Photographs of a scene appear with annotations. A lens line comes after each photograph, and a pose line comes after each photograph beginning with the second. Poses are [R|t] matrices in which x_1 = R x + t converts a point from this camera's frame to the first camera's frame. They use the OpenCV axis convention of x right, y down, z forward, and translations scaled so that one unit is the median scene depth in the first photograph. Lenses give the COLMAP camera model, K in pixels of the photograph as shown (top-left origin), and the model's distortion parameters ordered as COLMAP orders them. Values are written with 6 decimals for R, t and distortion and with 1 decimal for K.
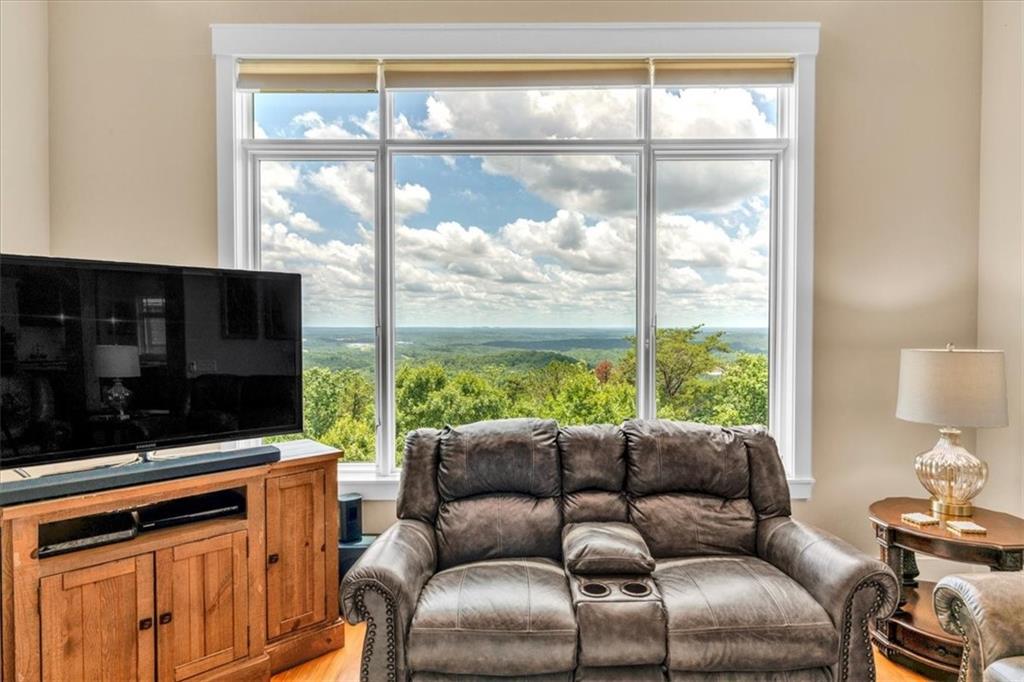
lens RADIAL K [[562.5, 0, 512.6], [0, 562.5, 337.4], [0, 0, 1]] dist [0.002590, 0.001795]
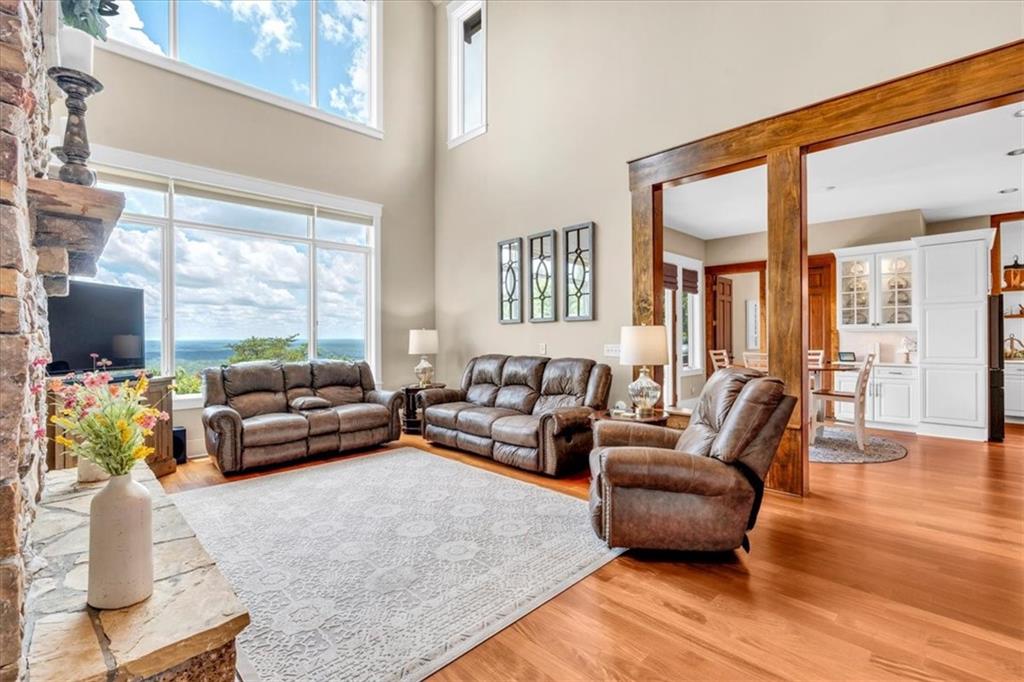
lens RADIAL K [[459.6, 0, 507.8], [0, 459.6, 335.9], [0, 0, 1]] dist [-0.002549, -0.000003]
pose [[0.722023, -0.002836, 0.691863, -0.579982], [0.019818, 0.999666, -0.016584, 0.104125], [-0.691585, 0.025685, 0.721838, -1.055552]]
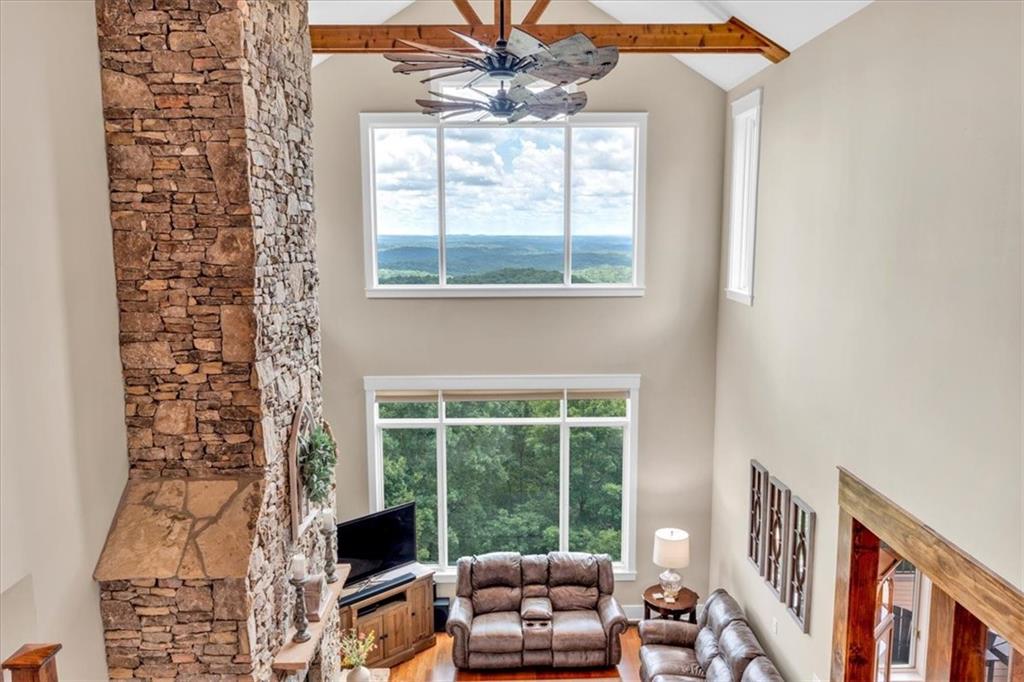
lens RADIAL K [[758.3, 0, 510.0], [0, 758.3, 340.0], [0, 0, 1]] dist [-0.000846, -0.000763]
pose [[0.999949, -0.006421, 0.007784, 0.015361], [0.005524, 0.993895, 0.110194, -1.190246], [-0.008445, -0.110145, 0.993880, -2.246917]]
